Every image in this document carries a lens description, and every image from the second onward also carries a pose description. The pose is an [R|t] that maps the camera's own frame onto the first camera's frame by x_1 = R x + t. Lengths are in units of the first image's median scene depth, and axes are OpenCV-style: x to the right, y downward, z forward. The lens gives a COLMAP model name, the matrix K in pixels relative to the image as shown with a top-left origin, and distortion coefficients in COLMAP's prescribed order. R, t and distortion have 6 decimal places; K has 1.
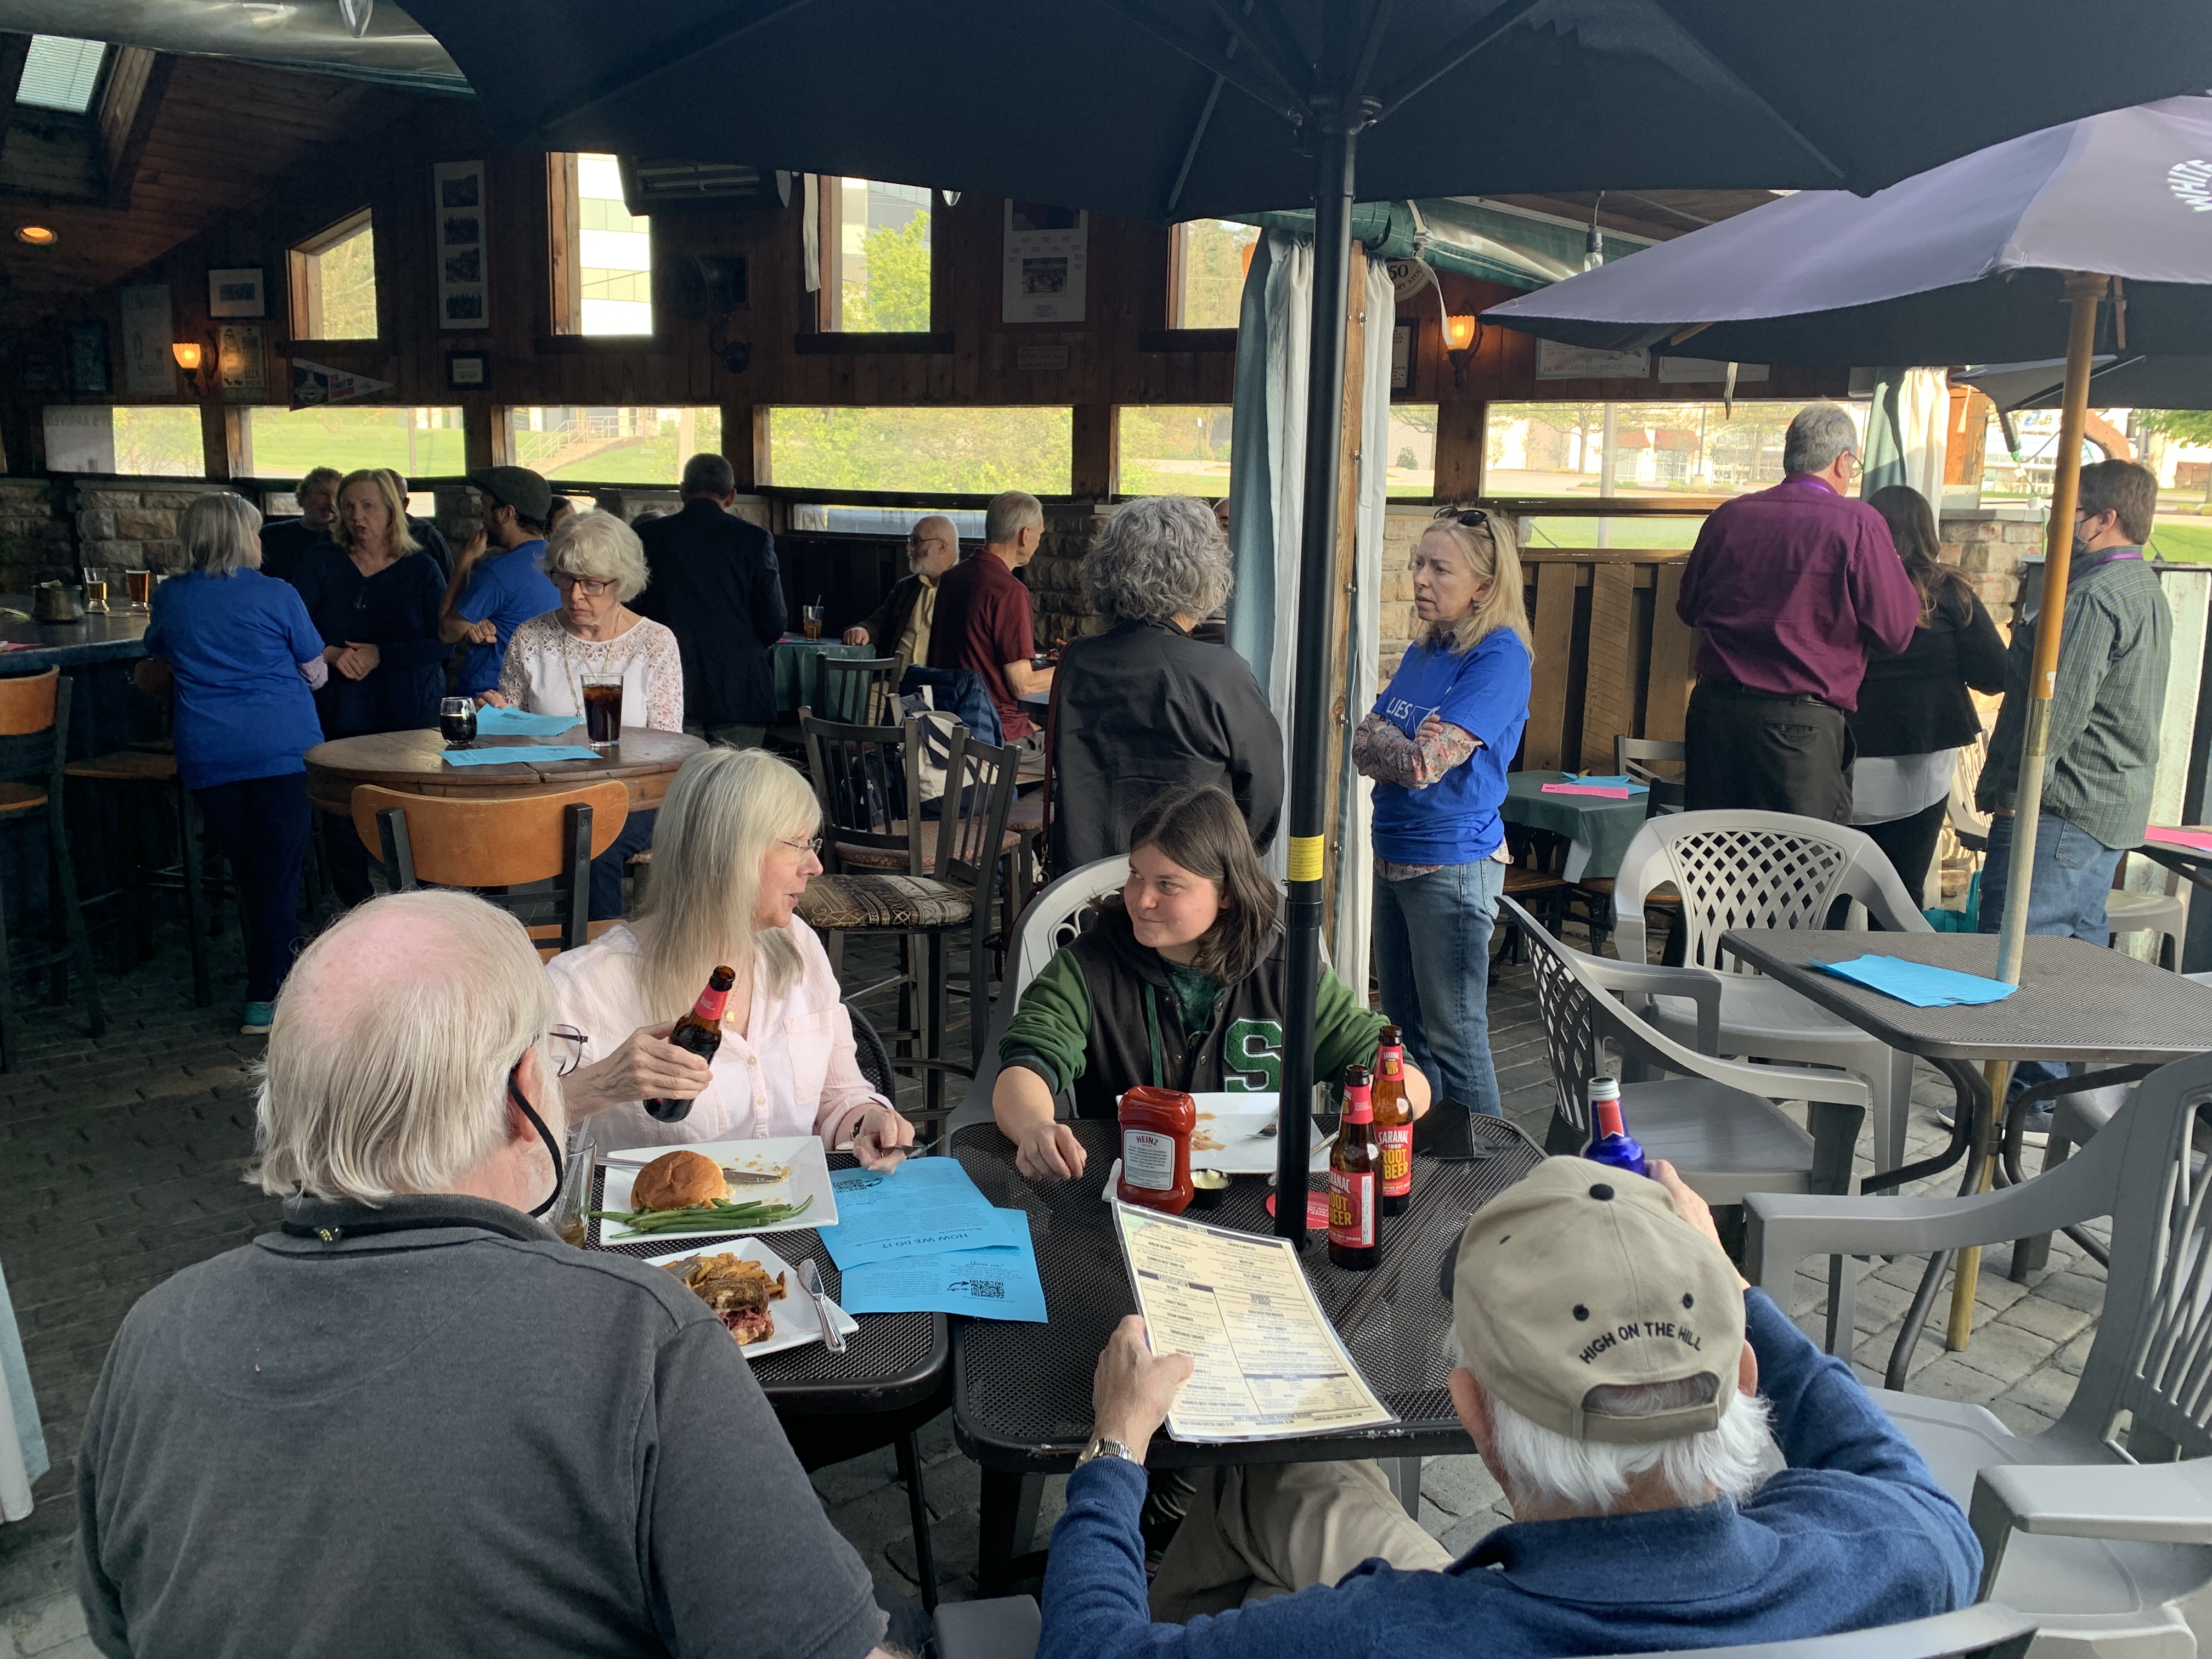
lens RADIAL K [[1690.4, 0, 1170.6], [0, 1690.4, 836.8], [0, 0, 1]] dist [0.043772, -0.048546]
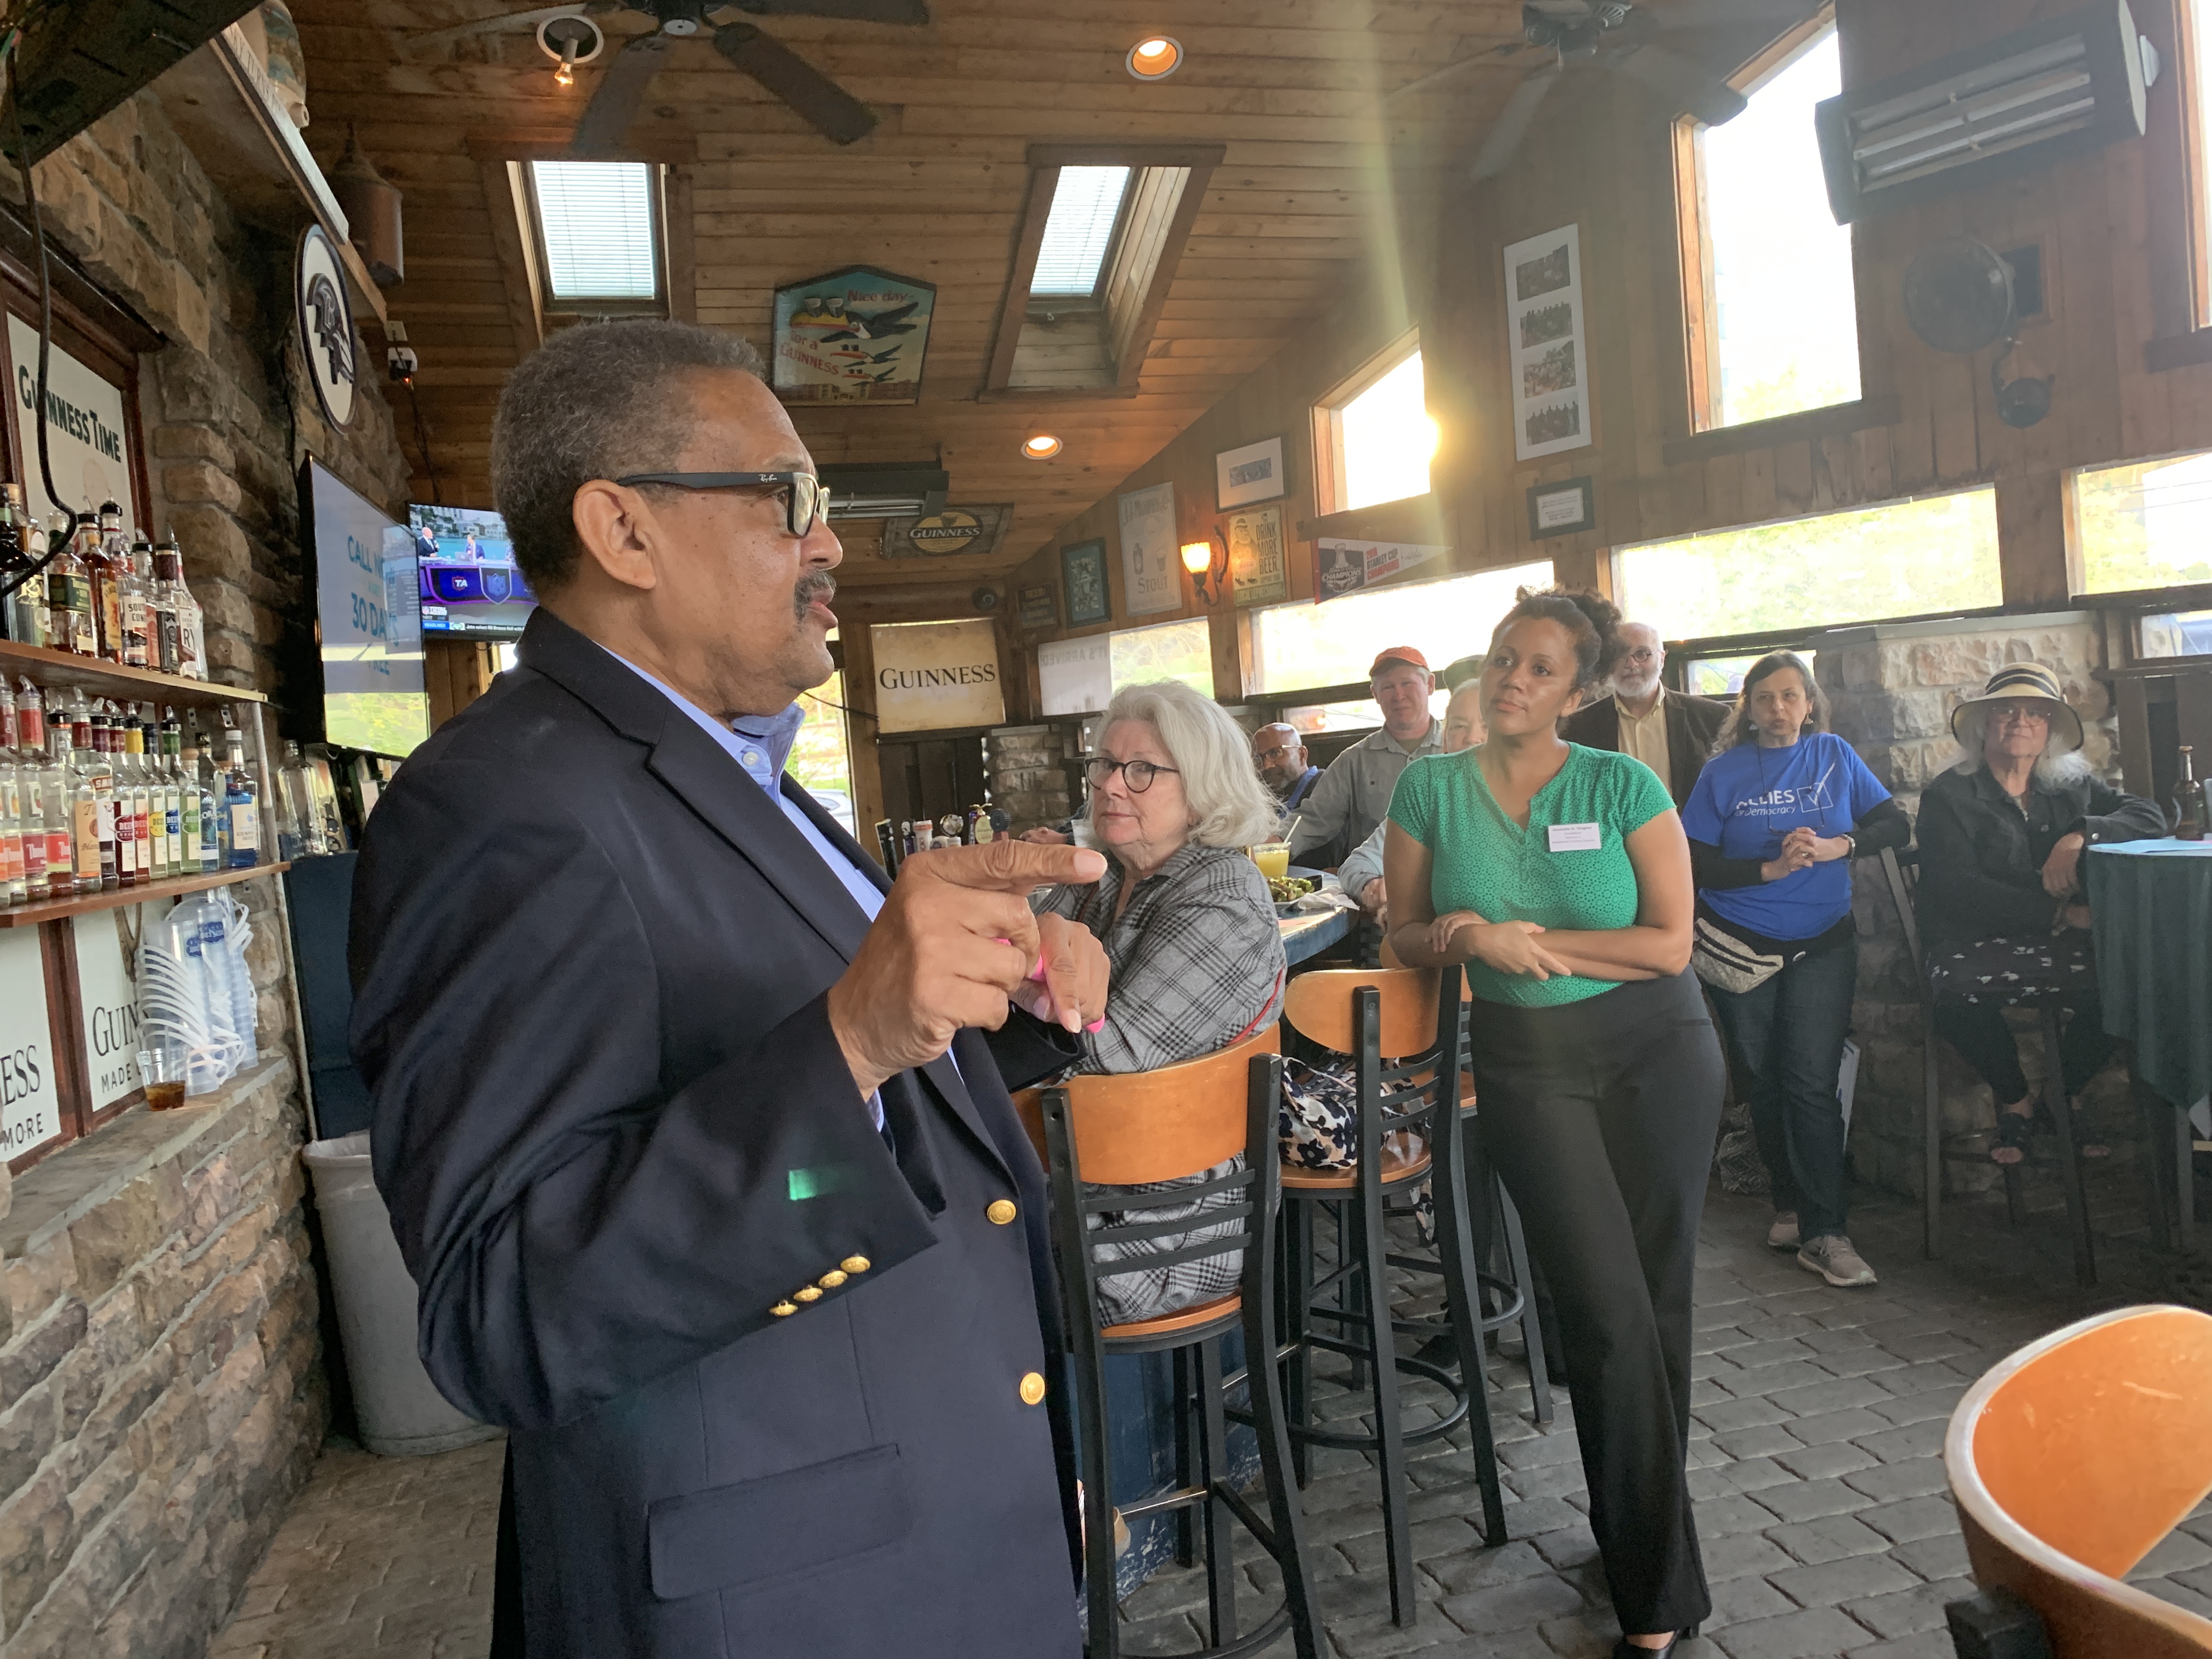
lens RADIAL K [[1690.4, 0, 1103.6], [0, 1690.4, 822.0], [0, 0, 1]] dist [0.043772, -0.048546]
pose [[0.881021, -0.082542, -0.465821, -0.245253], [0.026953, 0.991819, -0.124771, -0.052989], [0.472309, 0.097370, 0.876038, 0.271627]]
